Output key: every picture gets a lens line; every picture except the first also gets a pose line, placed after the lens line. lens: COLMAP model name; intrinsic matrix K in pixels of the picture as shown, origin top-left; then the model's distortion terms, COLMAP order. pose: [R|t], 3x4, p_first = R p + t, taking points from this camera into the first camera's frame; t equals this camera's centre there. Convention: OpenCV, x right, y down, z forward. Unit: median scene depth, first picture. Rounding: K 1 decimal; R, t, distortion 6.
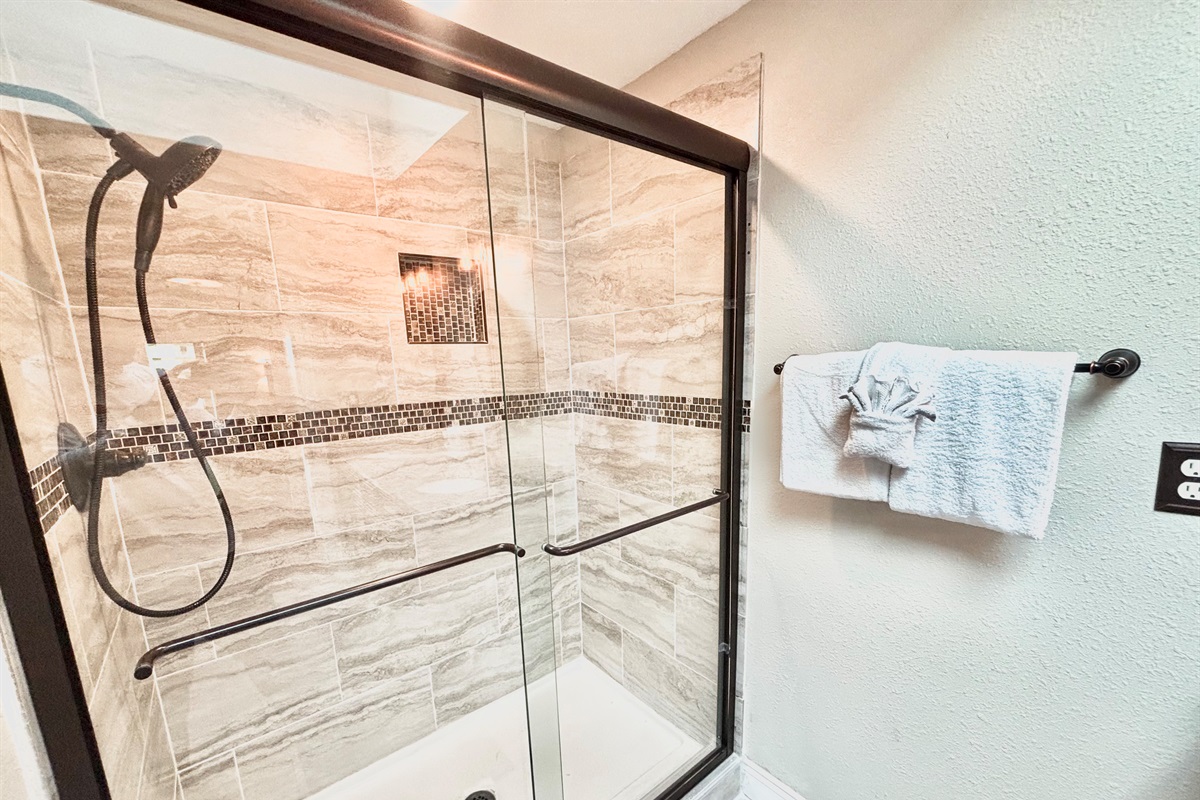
lens RADIAL K [[493.2, 0, 597.7], [0, 493.2, 456.1], [0, 0, 1]] dist [-0.000460, 0.000137]
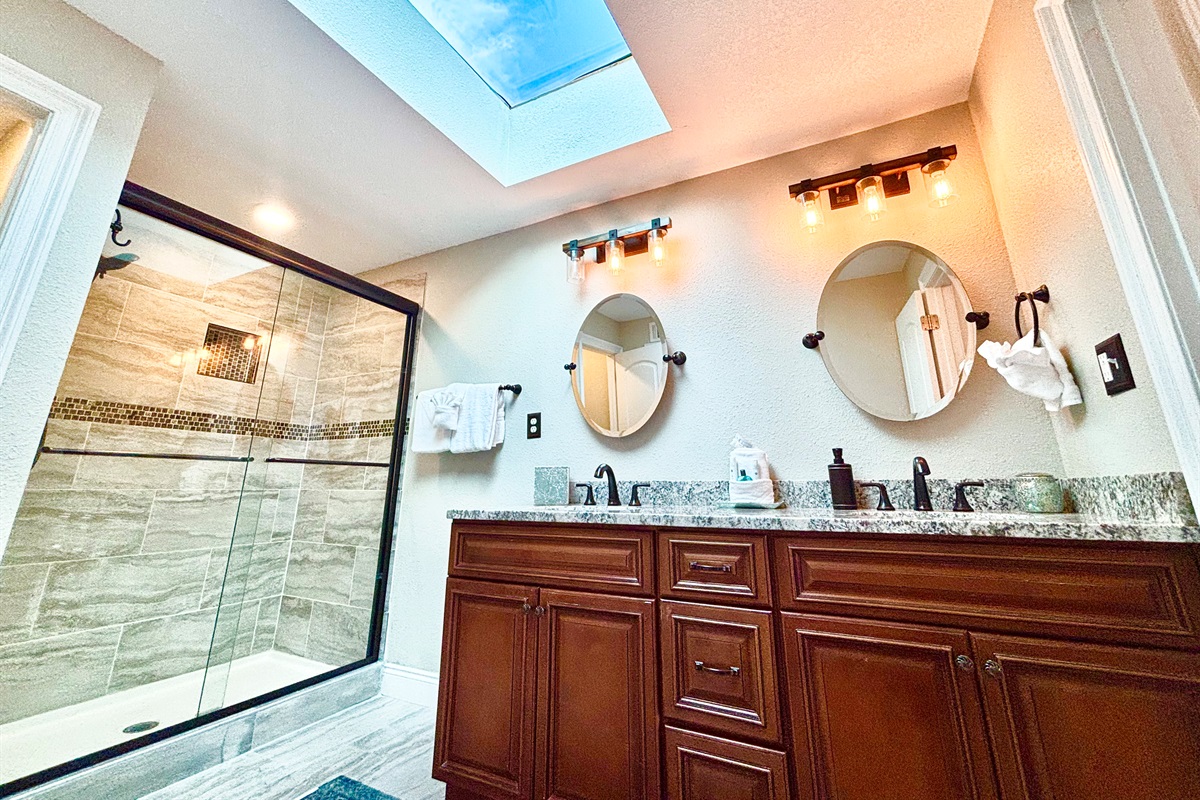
lens RADIAL K [[490.2, 0, 602.1], [0, 490.2, 346.6], [0, 0, 1]] dist [-0.001452, 0.000507]
pose [[0.912947, 0.148097, 0.380256, 0.195528], [0.048982, 0.885318, -0.462400, 0.486665], [-0.405127, 0.440772, 0.800994, -0.831226]]
